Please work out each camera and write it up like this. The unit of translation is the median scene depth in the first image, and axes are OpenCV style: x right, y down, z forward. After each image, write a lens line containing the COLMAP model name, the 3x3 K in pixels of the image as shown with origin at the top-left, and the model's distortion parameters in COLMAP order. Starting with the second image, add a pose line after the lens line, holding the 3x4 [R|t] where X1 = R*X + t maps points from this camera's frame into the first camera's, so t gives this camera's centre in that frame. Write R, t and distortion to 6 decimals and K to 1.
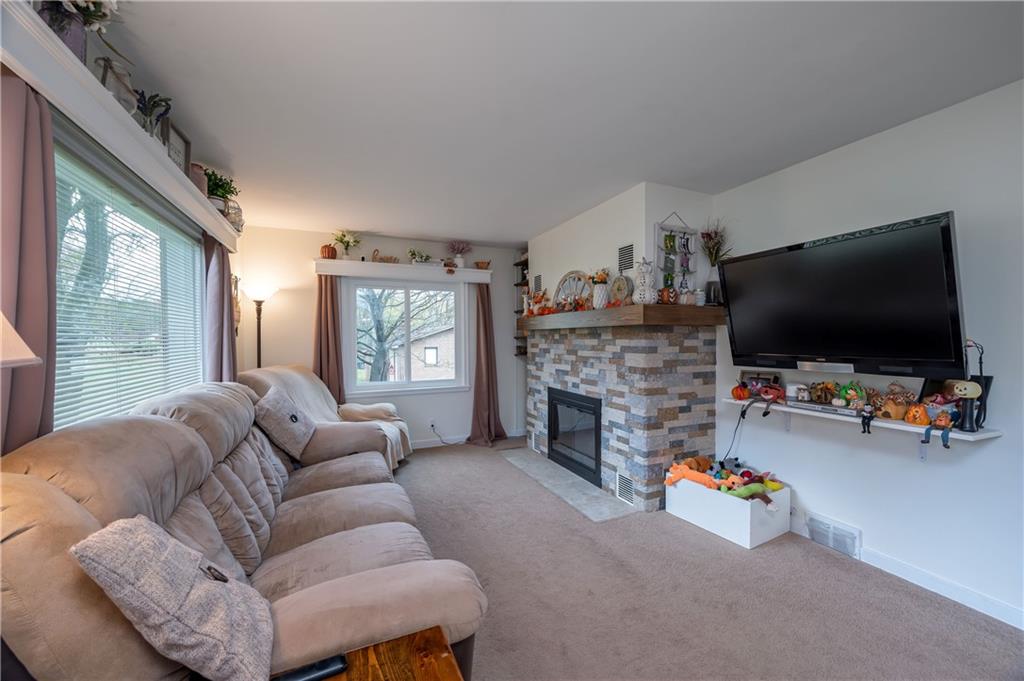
lens RADIAL K [[402.1, 0, 513.2], [0, 402.1, 341.6], [0, 0, 1]] dist [-0.001739, -0.000055]
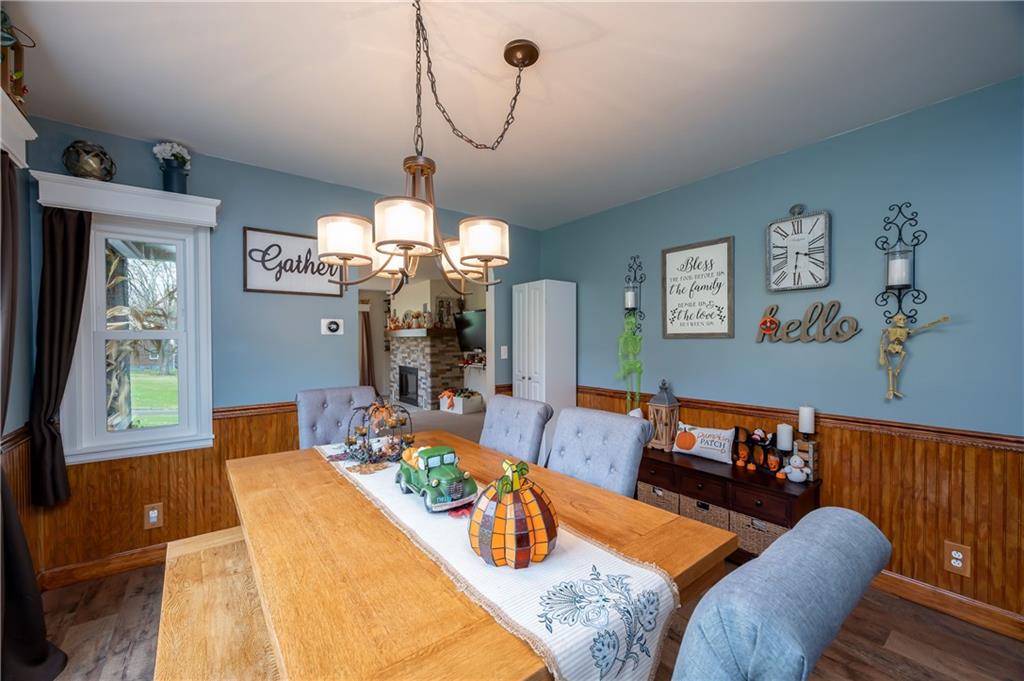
lens RADIAL K [[402.1, 0, 510.7], [0, 402.1, 338.9], [0, 0, 1]] dist [-0.001739, -0.000055]
pose [[0.969155, -0.001524, 0.246447, 0.158138], [0.004234, 0.999936, -0.010465, 0.003772], [-0.246416, 0.011186, 0.969100, -1.291648]]
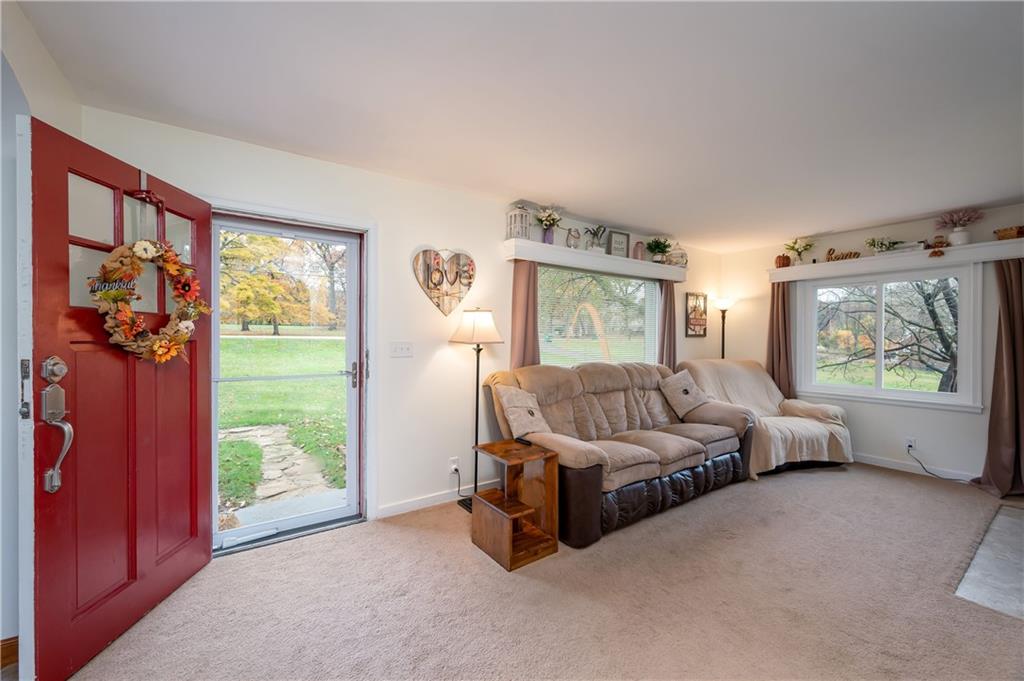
lens RADIAL K [[402.1, 0, 512.7], [0, 402.1, 339.9], [0, 0, 1]] dist [-0.001739, -0.000055]
pose [[0.191354, 0.008841, -0.981481, 0.541912], [-0.014791, 0.999872, 0.006123, -0.000105], [0.981410, 0.013346, 0.191460, 0.059912]]
